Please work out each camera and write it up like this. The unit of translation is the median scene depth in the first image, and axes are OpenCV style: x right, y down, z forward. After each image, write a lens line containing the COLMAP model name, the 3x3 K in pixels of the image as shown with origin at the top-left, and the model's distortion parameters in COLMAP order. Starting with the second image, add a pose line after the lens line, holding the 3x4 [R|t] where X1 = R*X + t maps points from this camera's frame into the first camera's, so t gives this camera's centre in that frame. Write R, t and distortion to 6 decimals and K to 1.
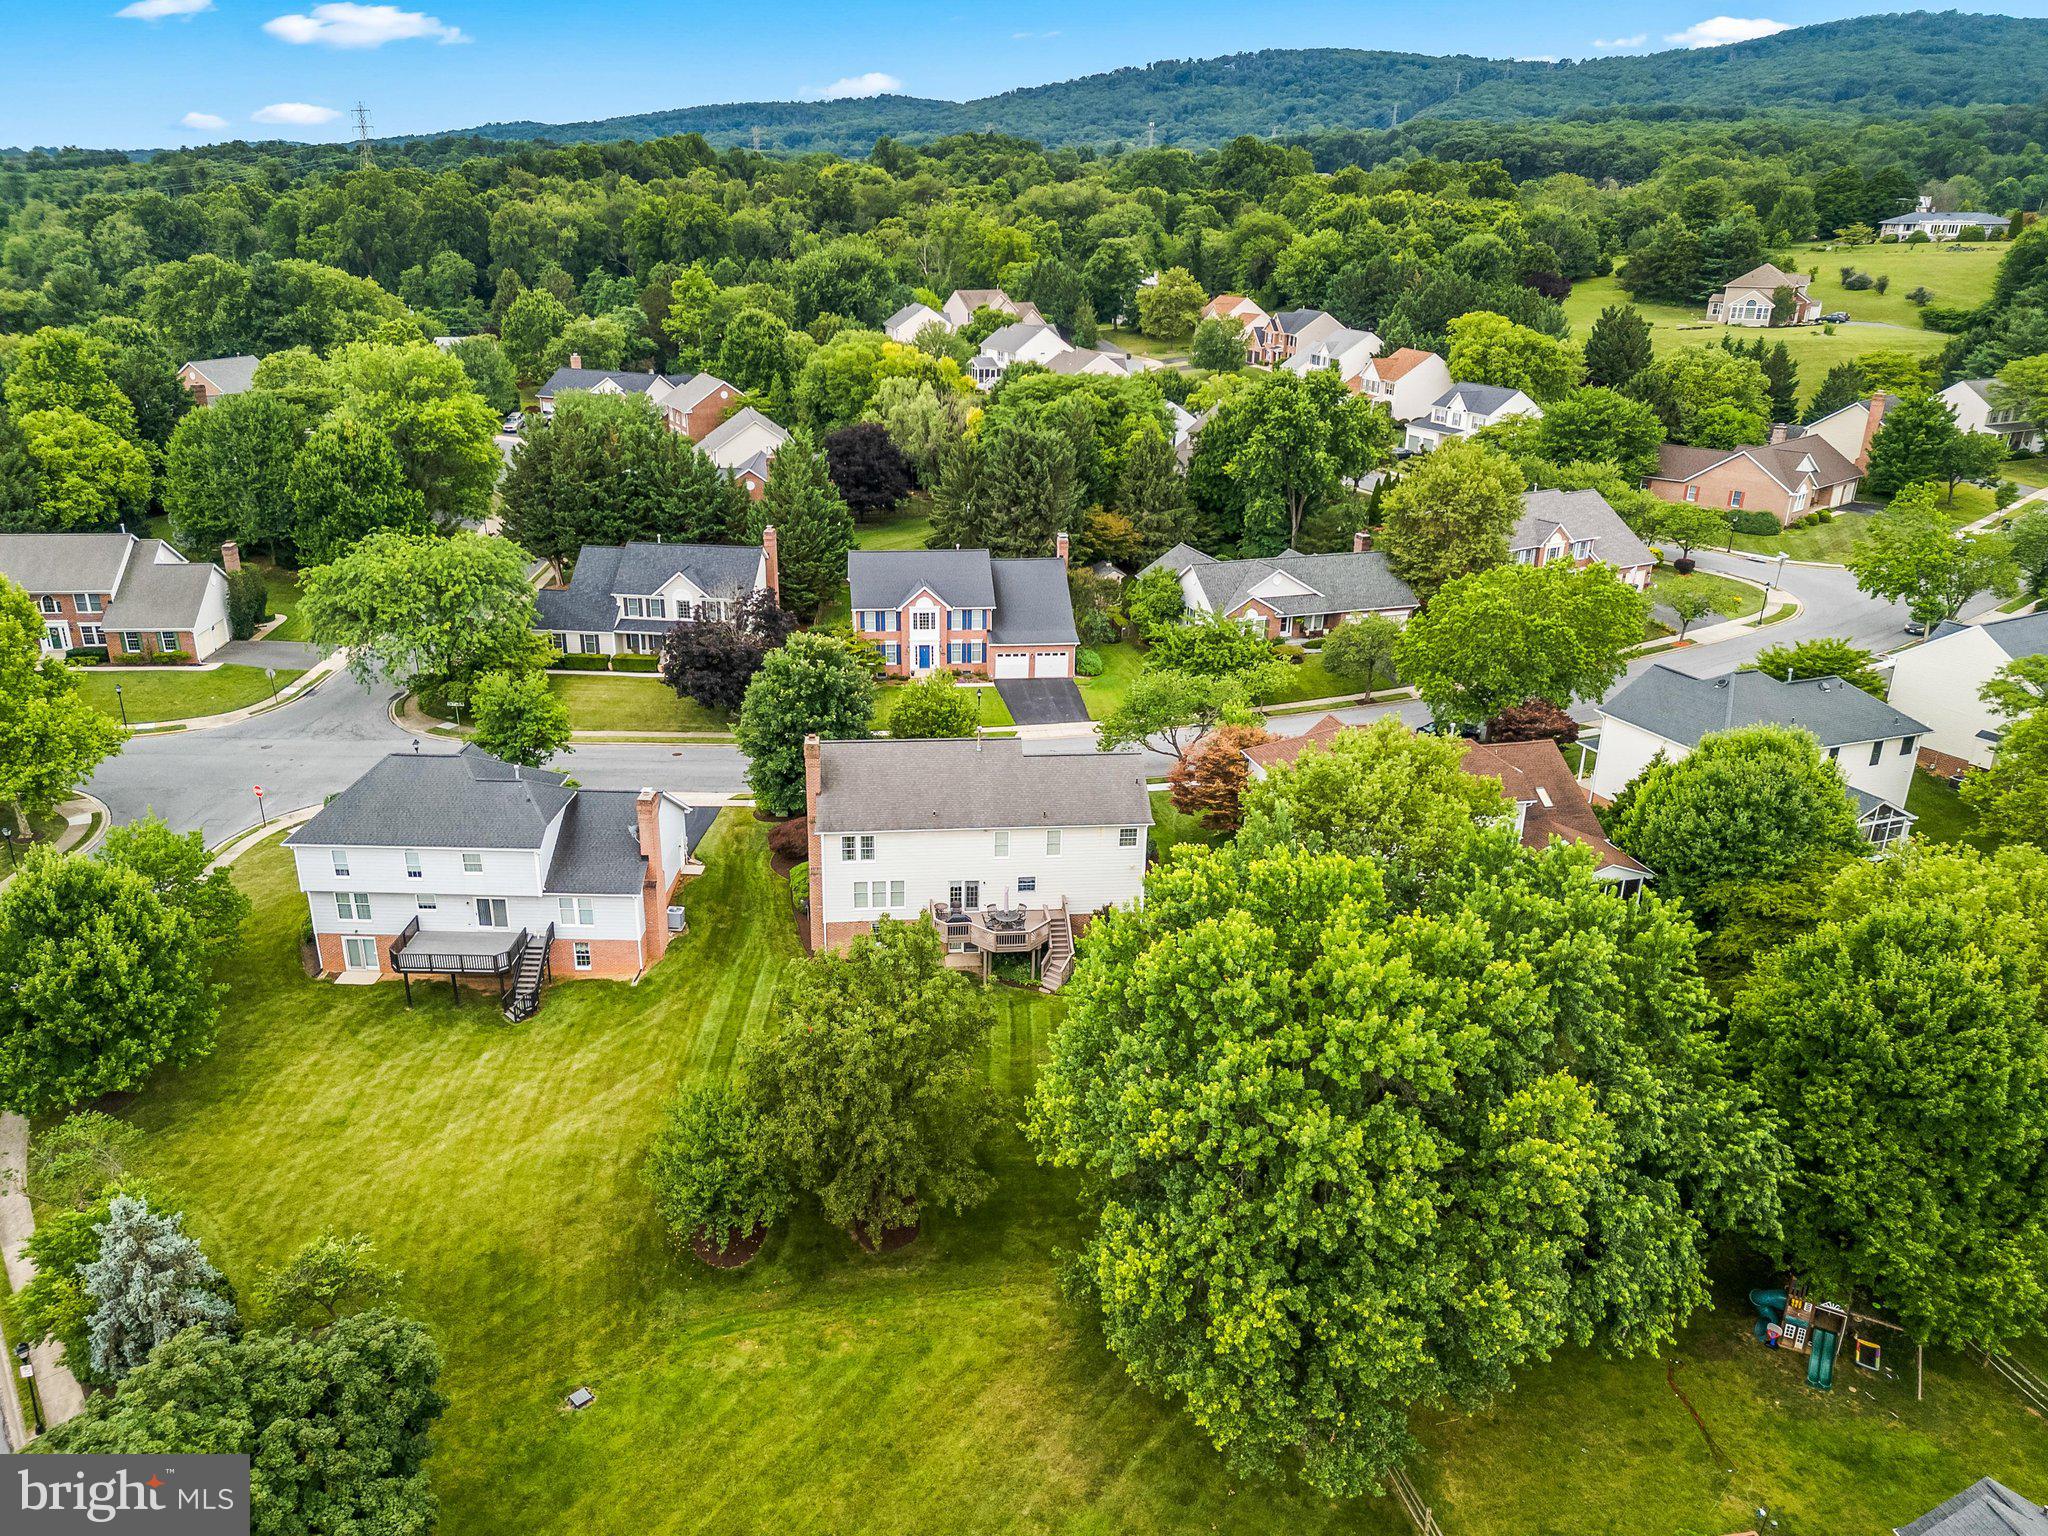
lens RADIAL K [[1476.4, 0, 978.2], [0, 1476.4, 778.5], [0, 0, 1]] dist [0.078779, -0.081469]
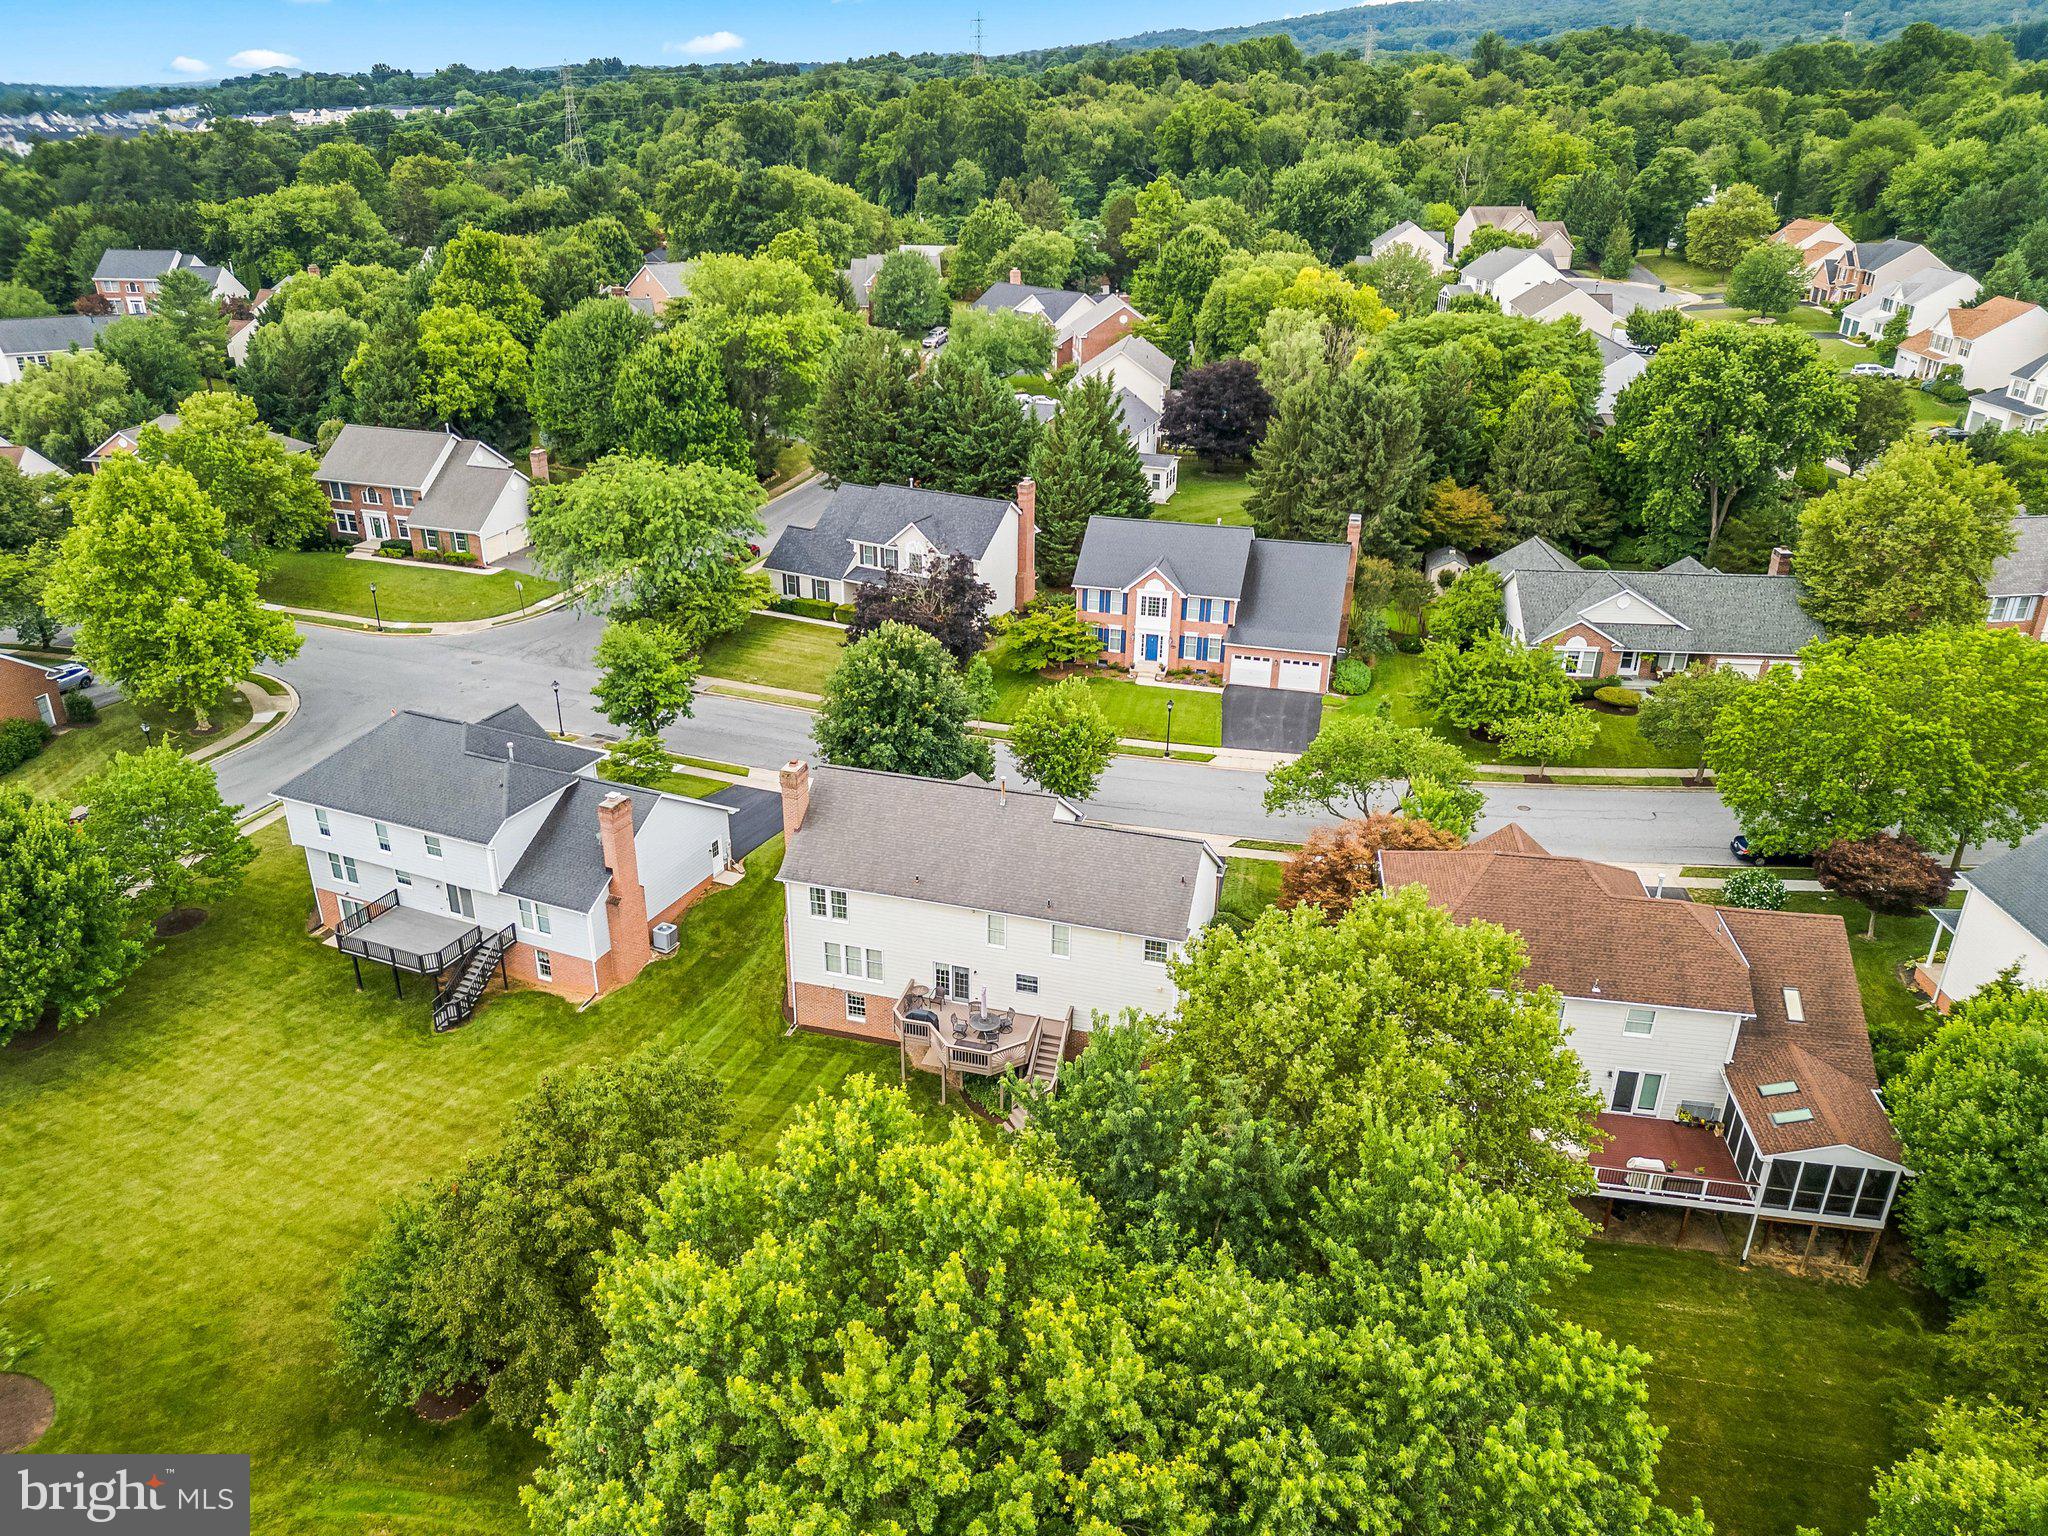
lens RADIAL K [[1441.9, 0, 1024.0], [0, 1441.9, 768.0], [0, 0, 1]] dist [0.069193, -0.065175]
pose [[0.932389, 0.151353, -0.328243, 0.152030], [-0.132816, 0.988042, 0.078317, -0.058526], [0.336172, -0.029426, 0.941341, 0.156255]]
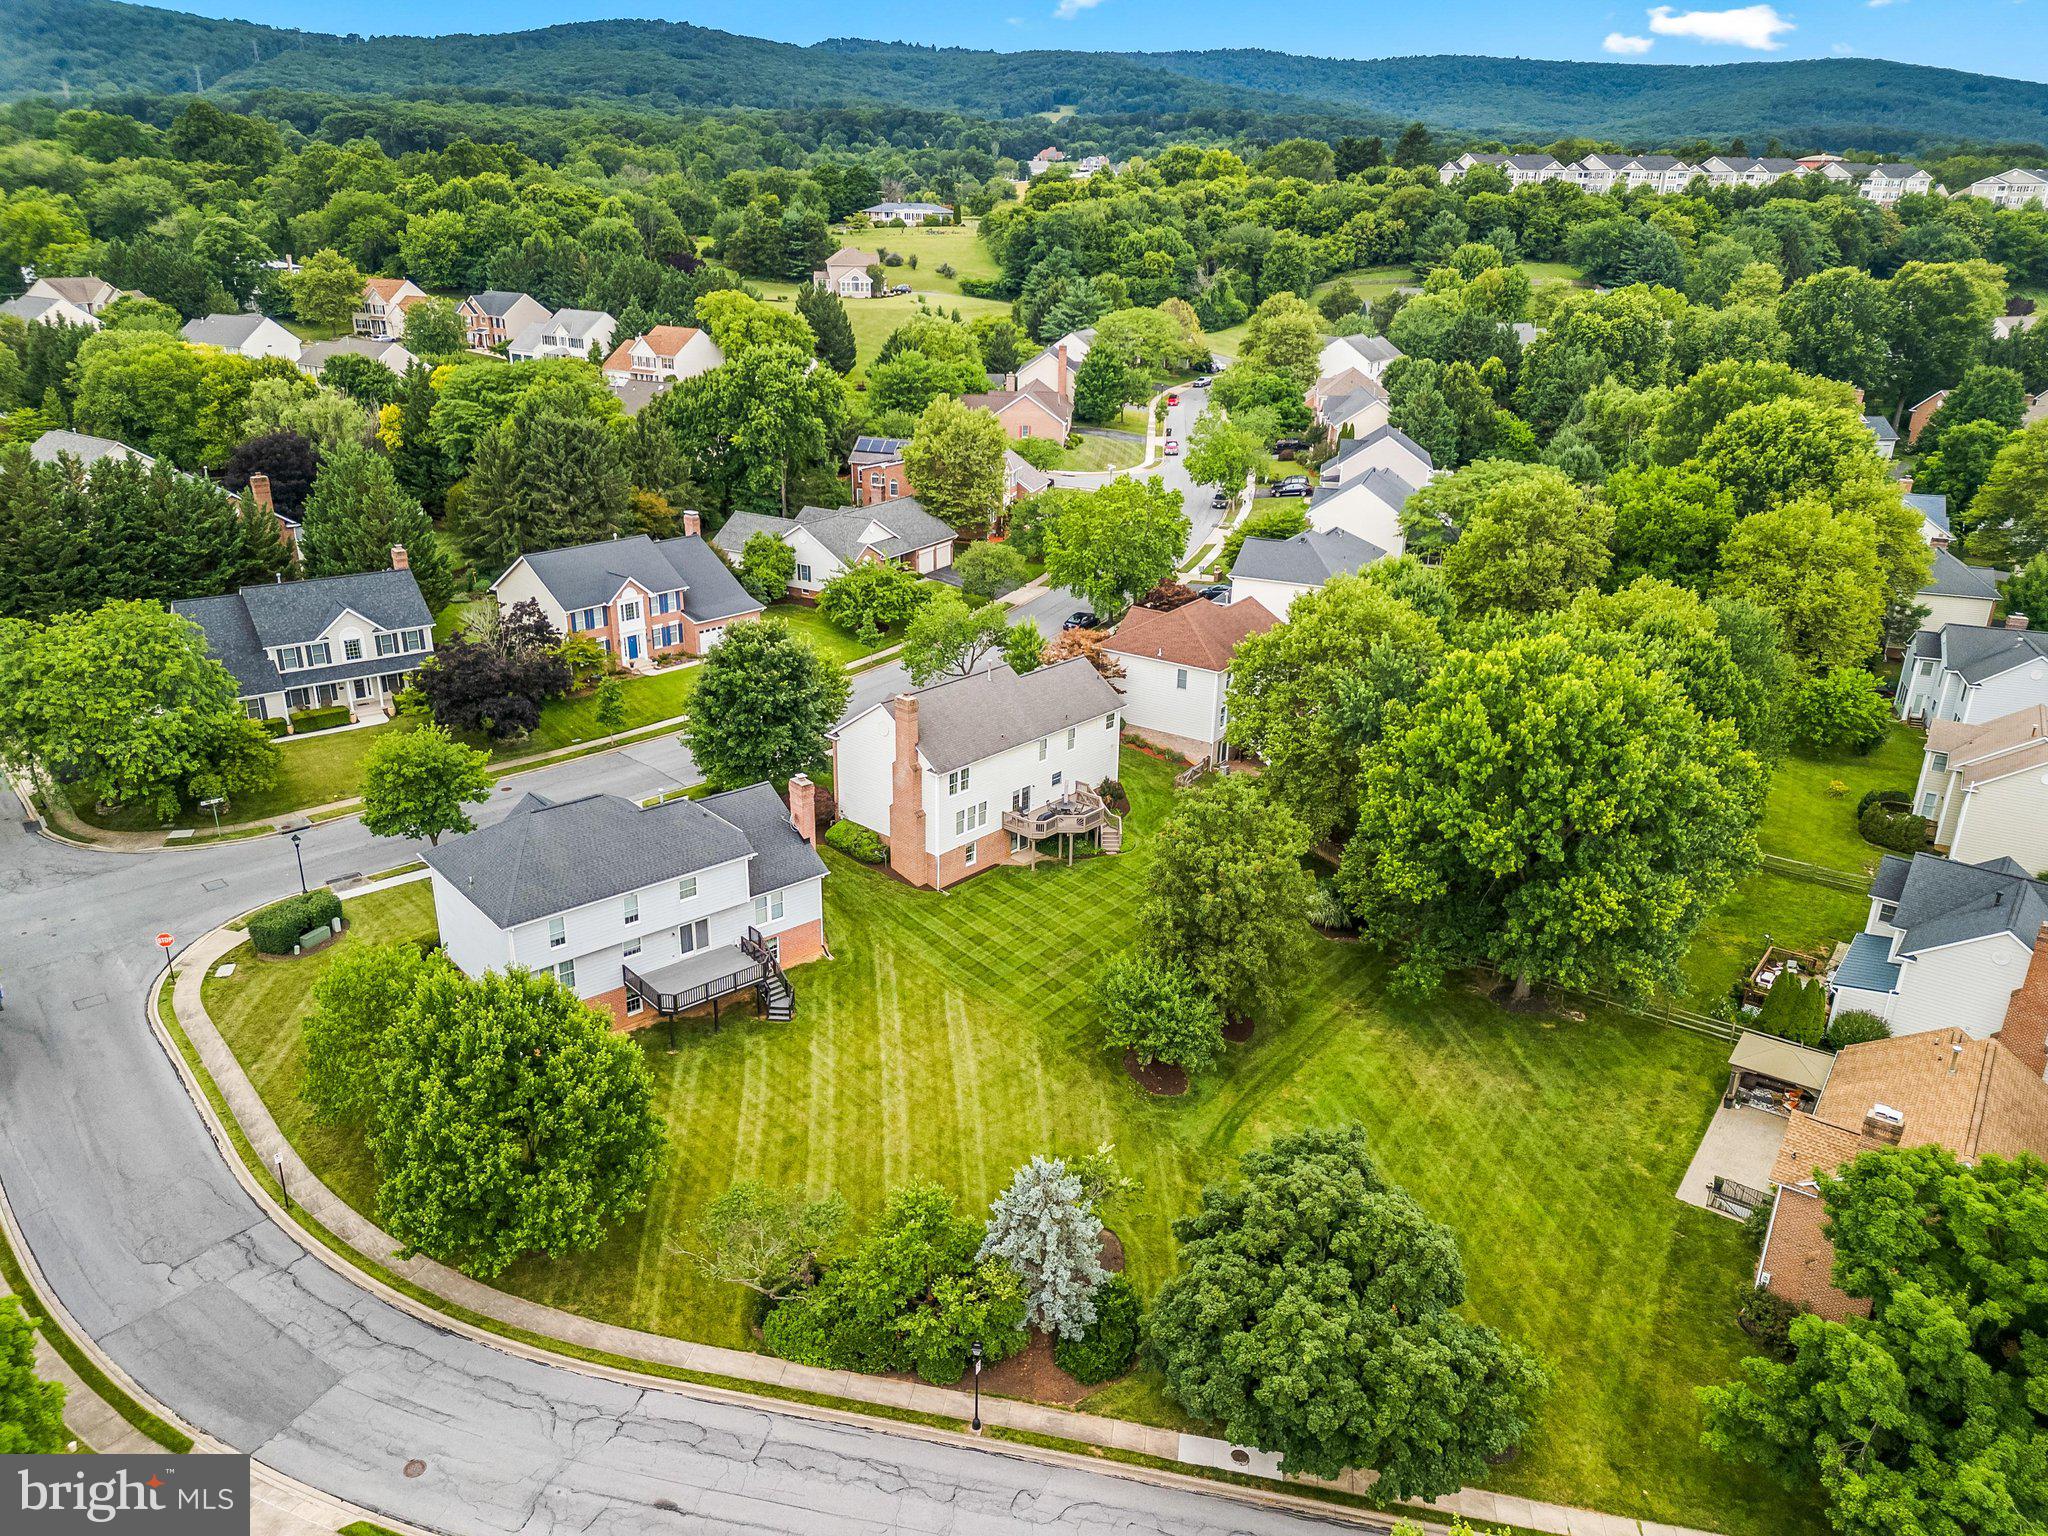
lens RADIAL K [[1441.9, 0, 1024.0], [0, 1441.9, 768.0], [0, 0, 1]] dist [0.069193, -0.065175]
pose [[0.729991, -0.242131, 0.639129, -0.416242], [0.231619, 0.967448, 0.101966, -0.035433], [-0.643013, 0.073600, 0.762311, 0.070398]]
